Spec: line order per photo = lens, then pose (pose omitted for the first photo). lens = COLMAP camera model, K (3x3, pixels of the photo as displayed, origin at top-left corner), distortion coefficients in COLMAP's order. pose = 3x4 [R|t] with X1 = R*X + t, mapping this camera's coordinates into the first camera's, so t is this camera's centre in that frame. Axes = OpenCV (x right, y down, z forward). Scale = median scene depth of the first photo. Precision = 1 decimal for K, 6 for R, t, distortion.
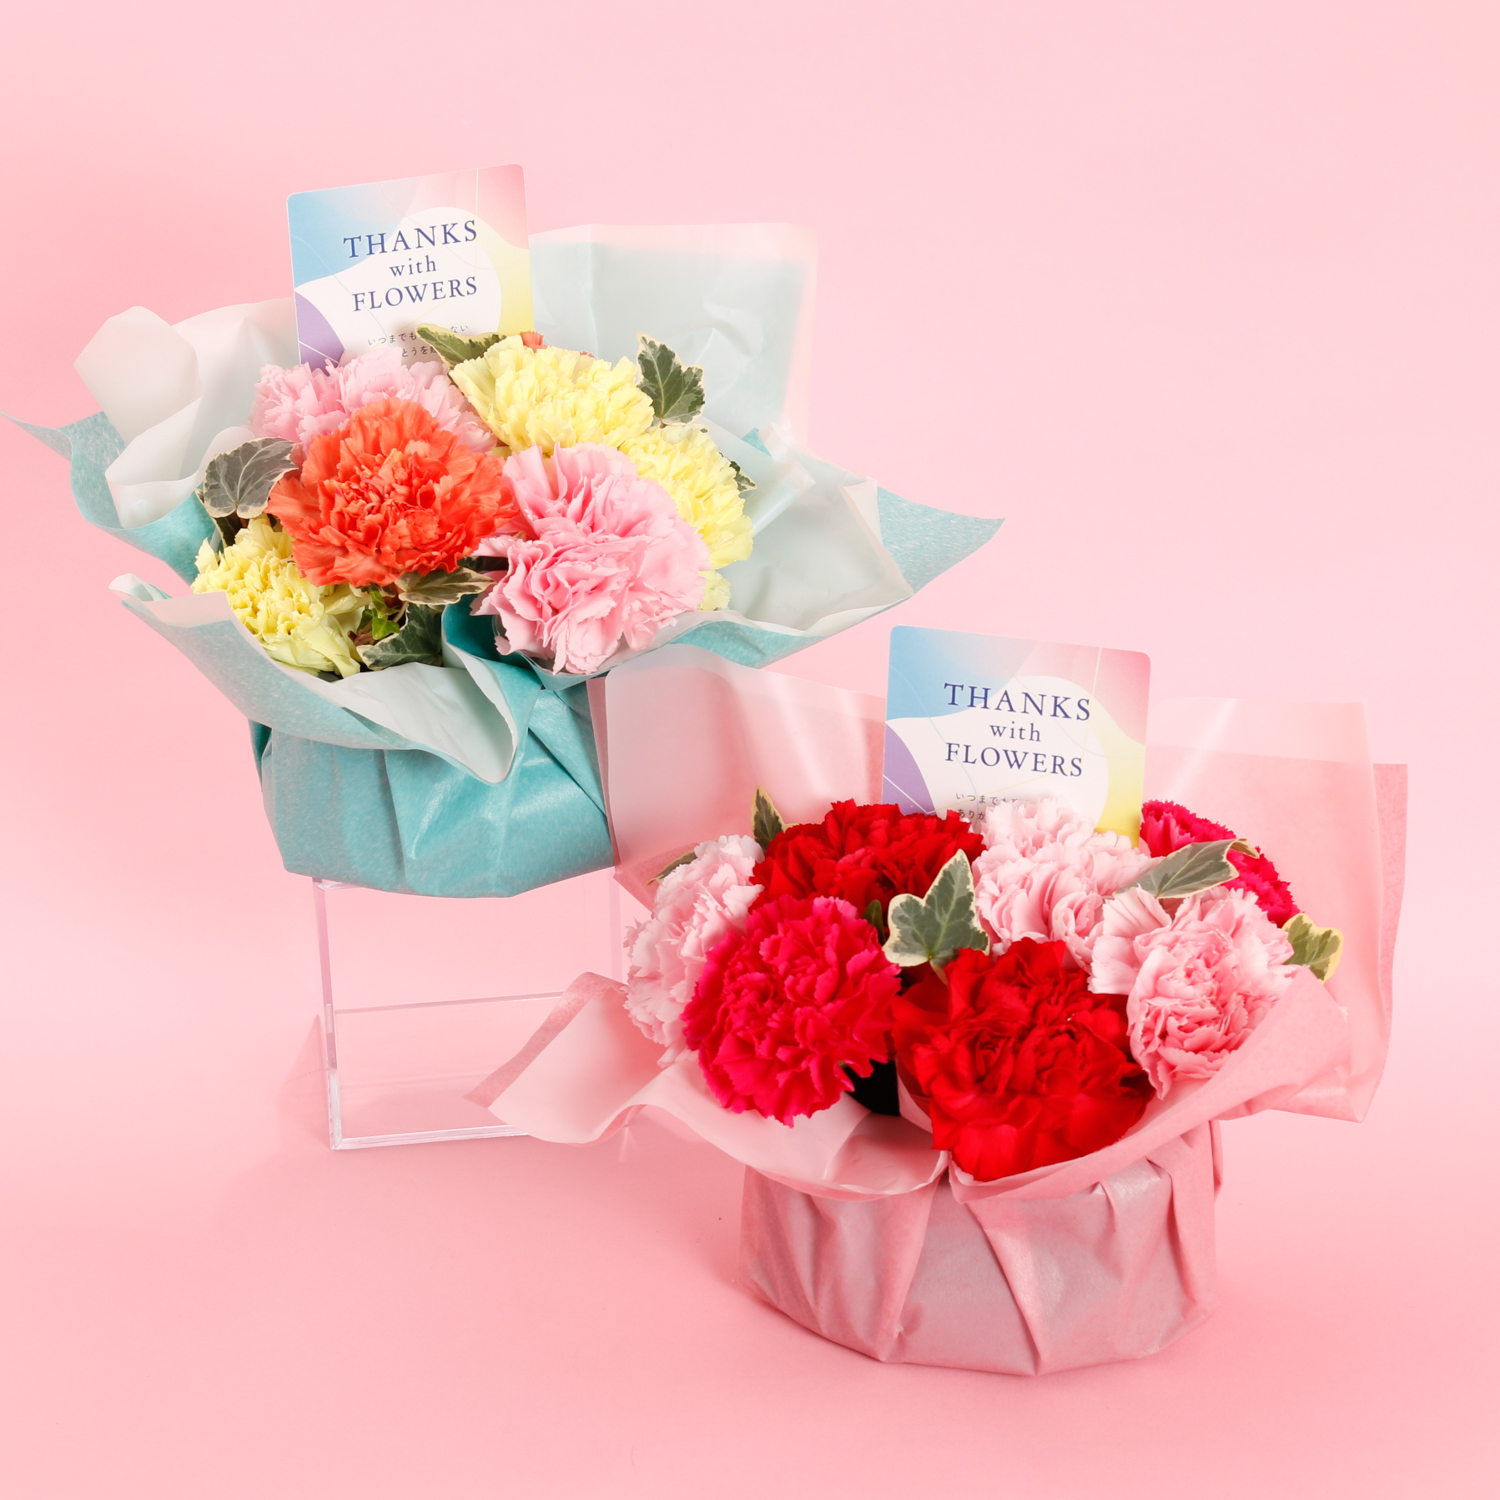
lens RADIAL K [[3710.8, 0, 750.7], [0, 3710.8, 752.7], [0, 0, 1]] dist [0.073224, 0.000000]
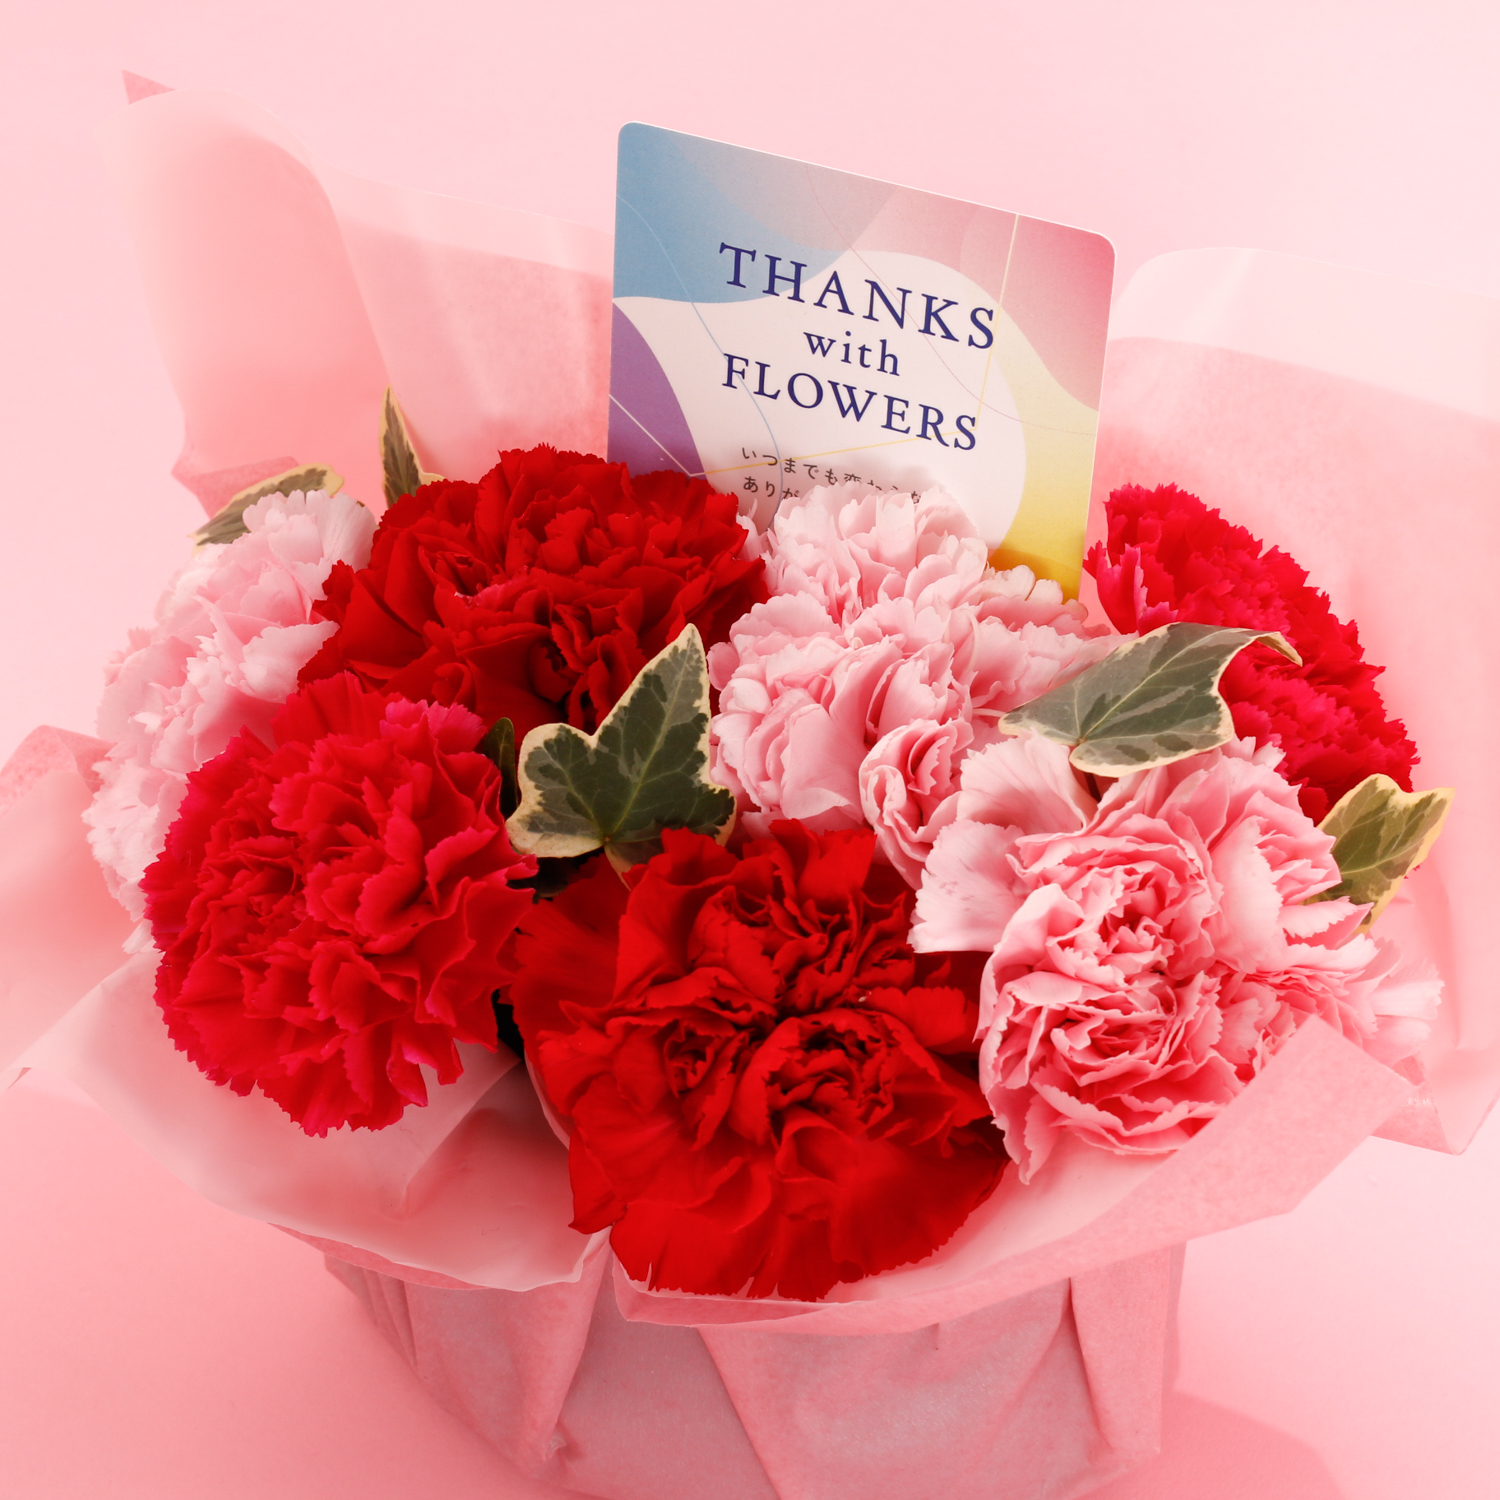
lens RADIAL K [[3710.8, 0, 762.7], [0, 3710.8, 752.8], [0, 0, 1]] dist [0.073224, 0.000000]
pose [[0.993248, 0.081347, -0.082708, 0.109312], [-0.055098, 0.958198, 0.280750, -0.097769], [0.102089, -0.274297, 0.956211, 0.522087]]
